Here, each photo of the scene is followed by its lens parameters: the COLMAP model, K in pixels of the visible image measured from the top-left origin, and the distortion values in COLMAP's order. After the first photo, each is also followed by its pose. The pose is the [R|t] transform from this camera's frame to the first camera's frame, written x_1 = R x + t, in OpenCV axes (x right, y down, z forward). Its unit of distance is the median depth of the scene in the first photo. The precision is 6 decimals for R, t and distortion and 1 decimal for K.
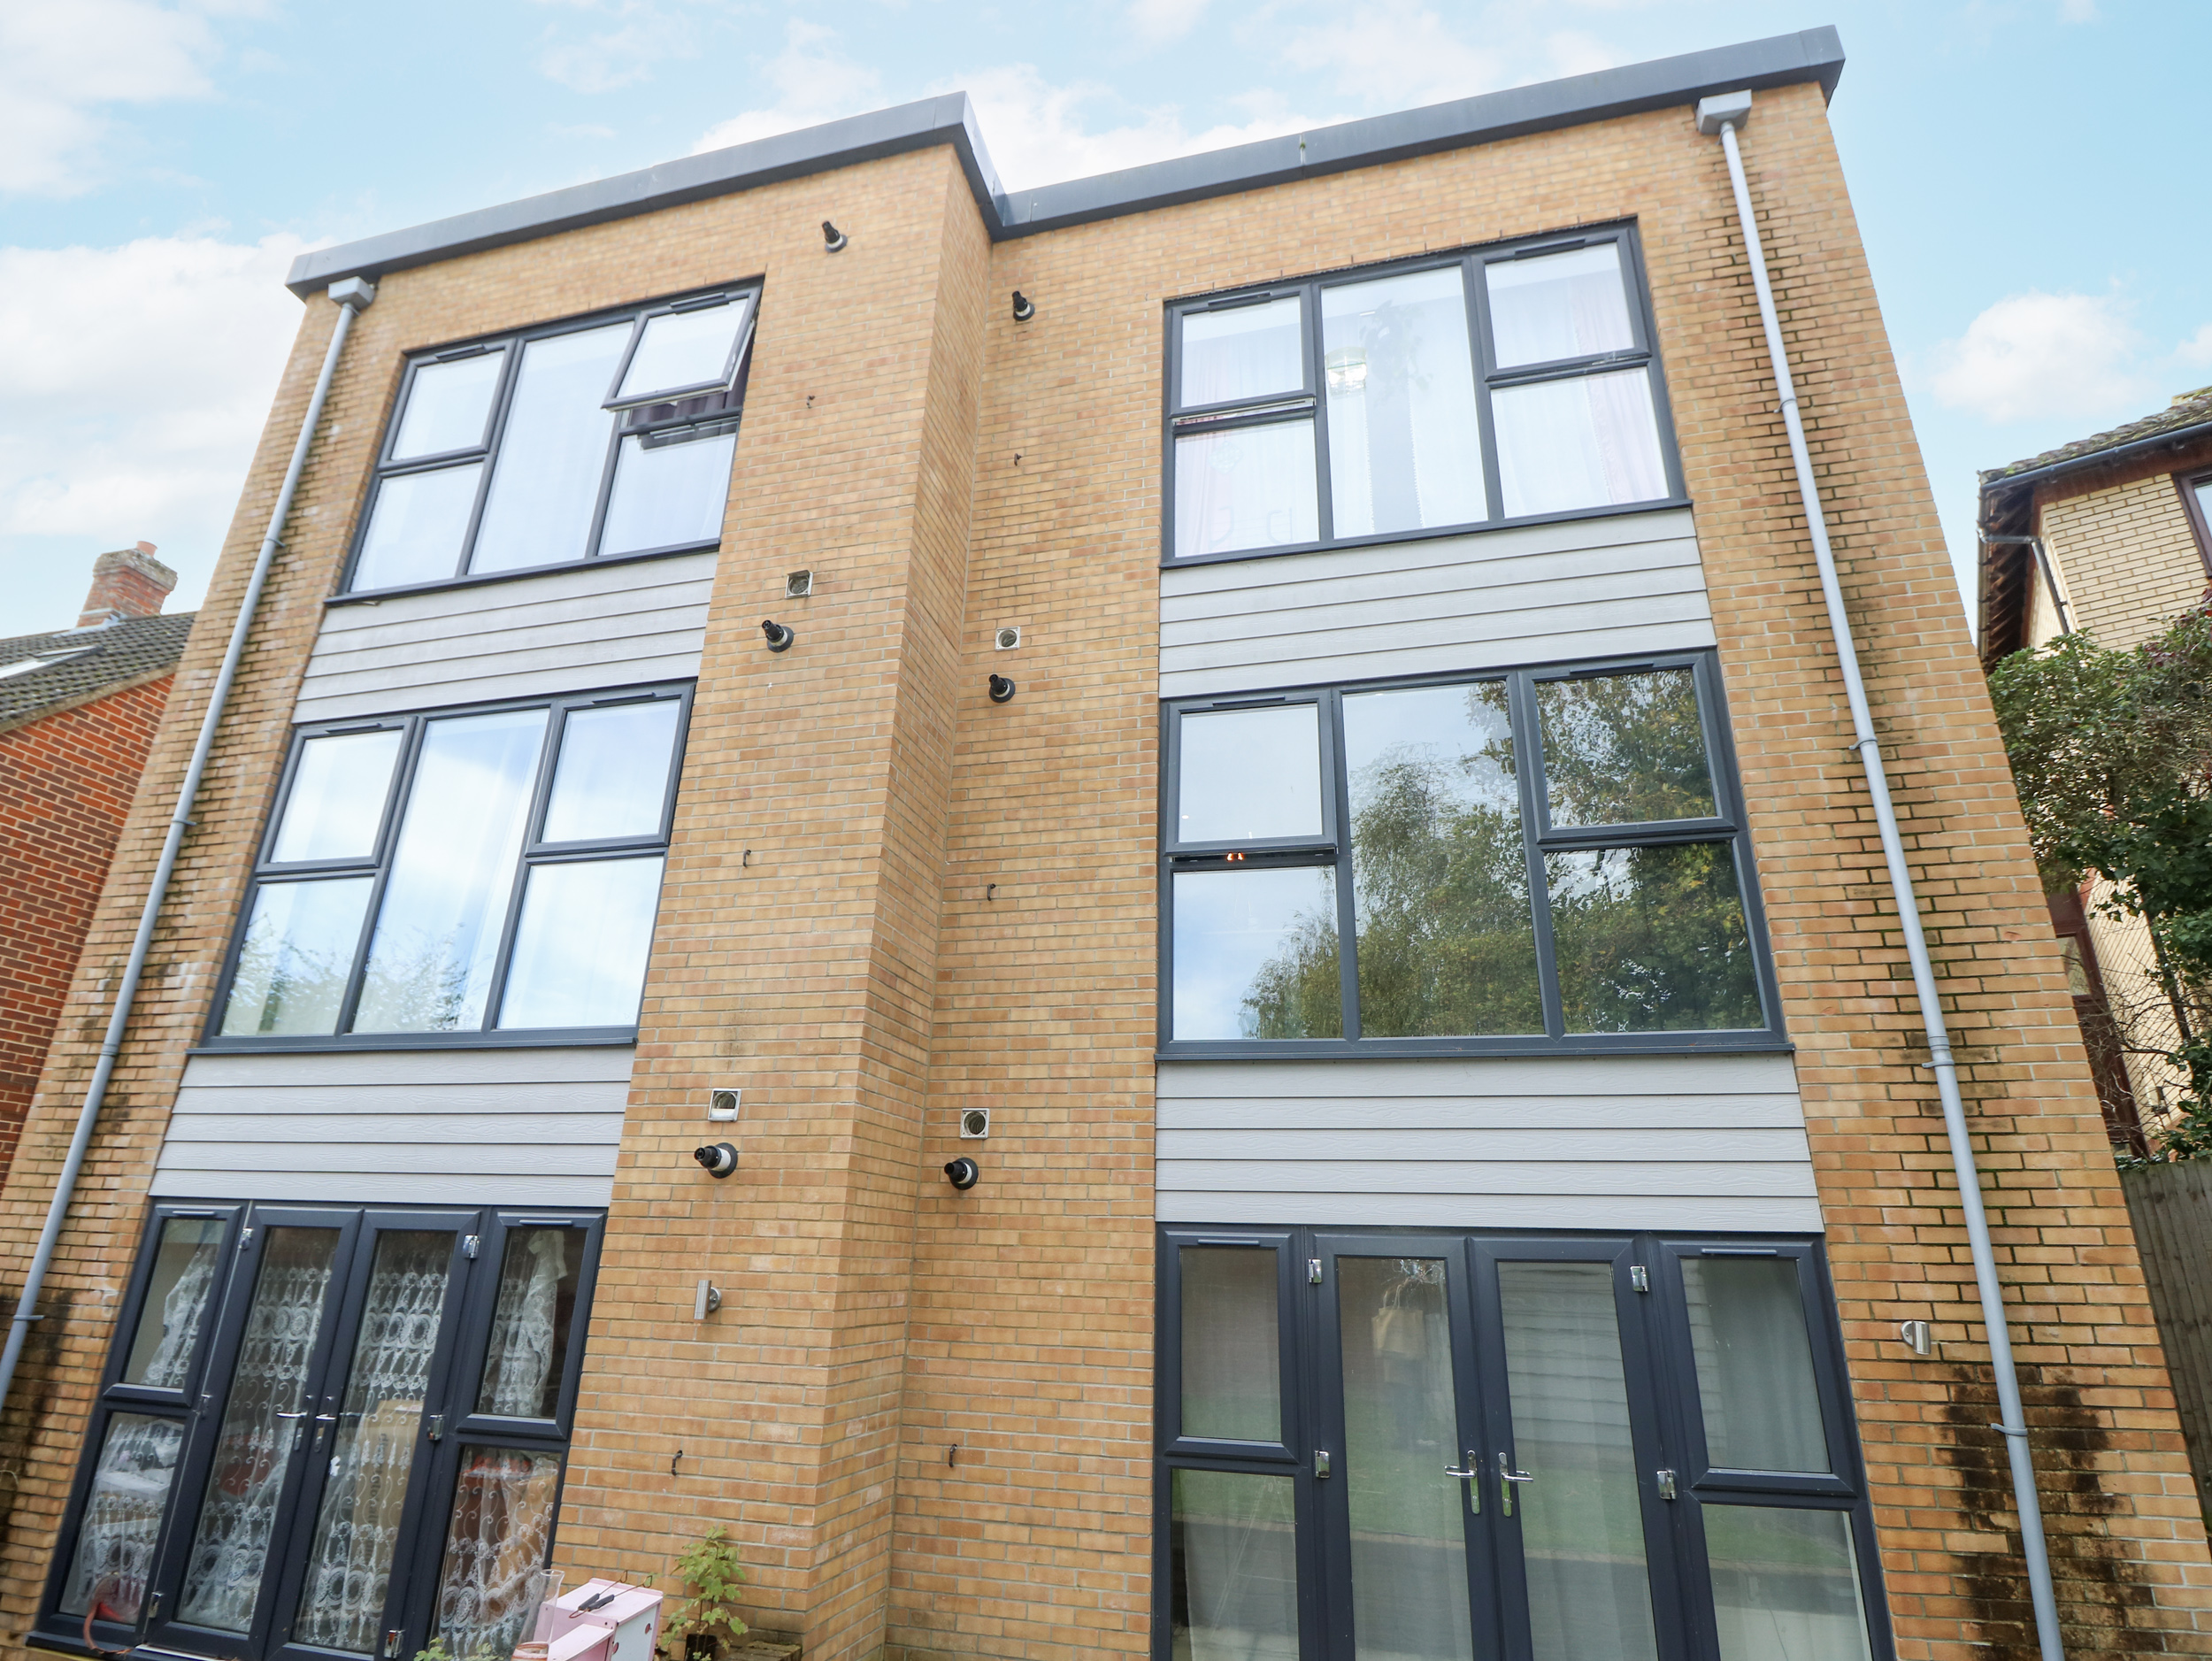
lens RADIAL K [[1152.1, 0, 1093.1], [0, 1152.1, 829.4], [0, 0, 1]] dist [-0.010866, -0.008344]
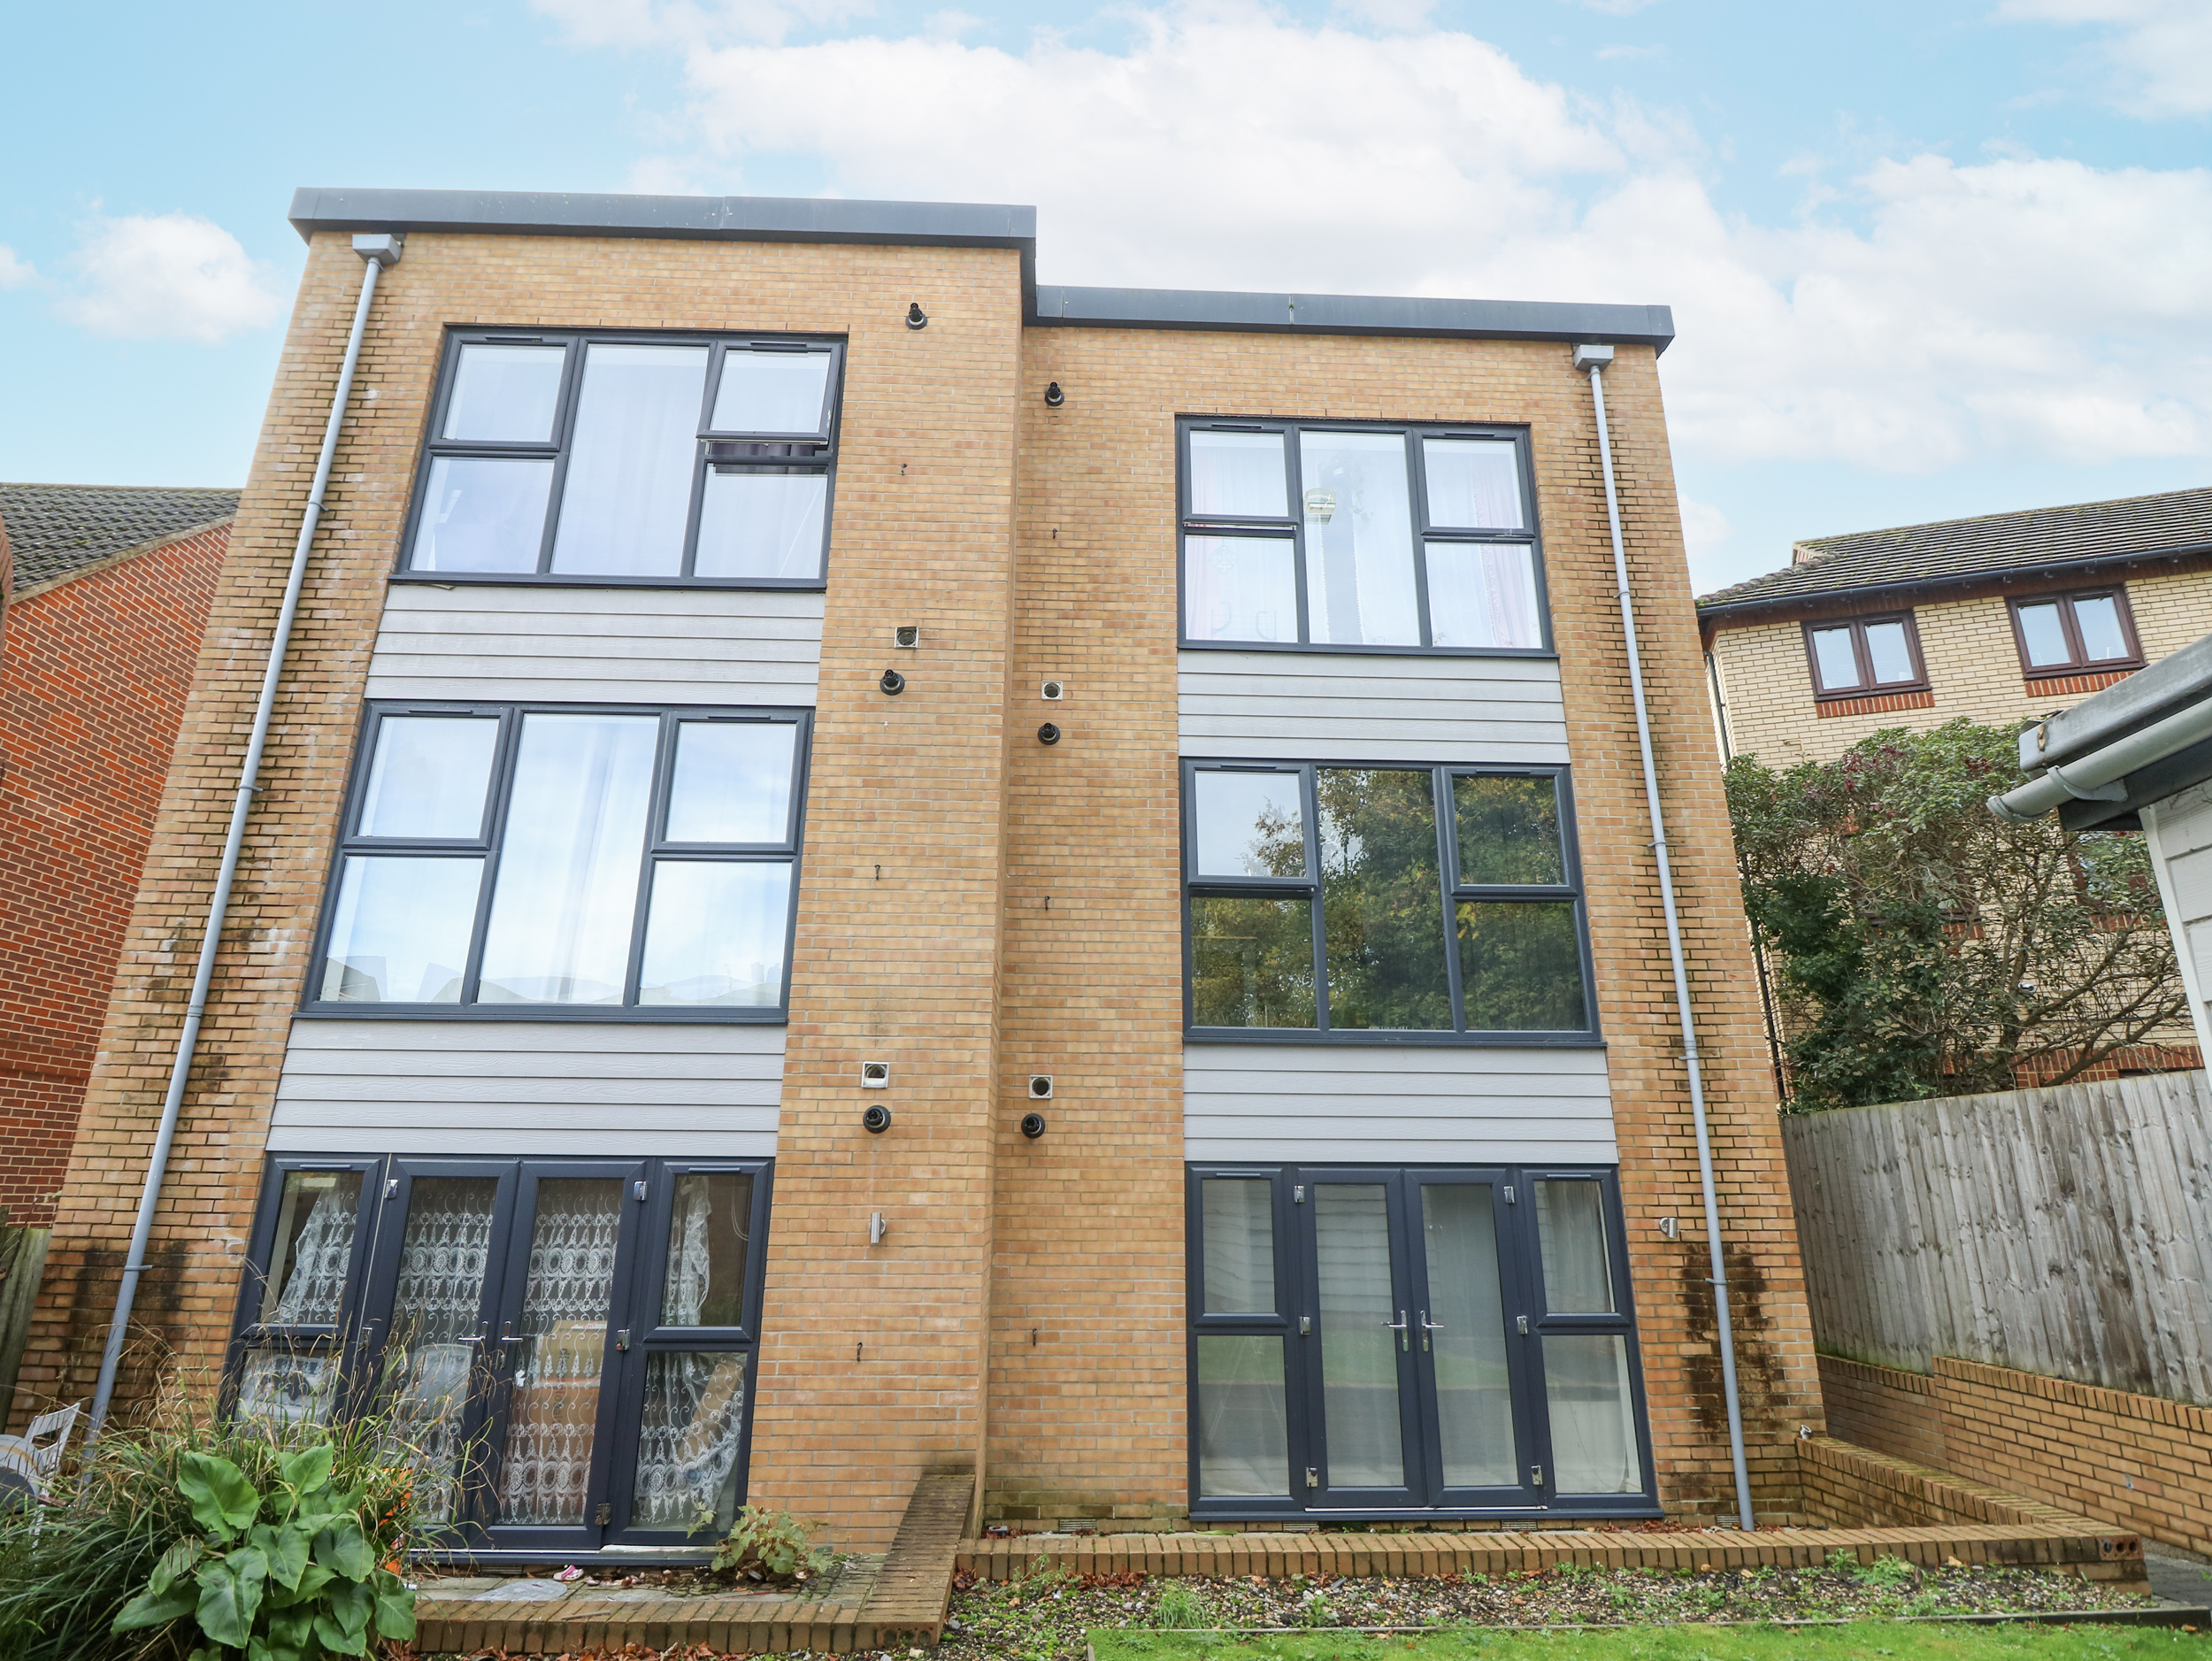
lens RADIAL K [[1152.1, 0, 1106.2], [0, 1152.1, 824.2], [0, 0, 1]] dist [-0.010866, -0.008344]
pose [[0.957429, 0.067127, 0.280756, -0.389850], [-0.084087, 0.995263, 0.048791, -0.098597], [-0.276151, -0.070322, 0.958538, -0.216450]]
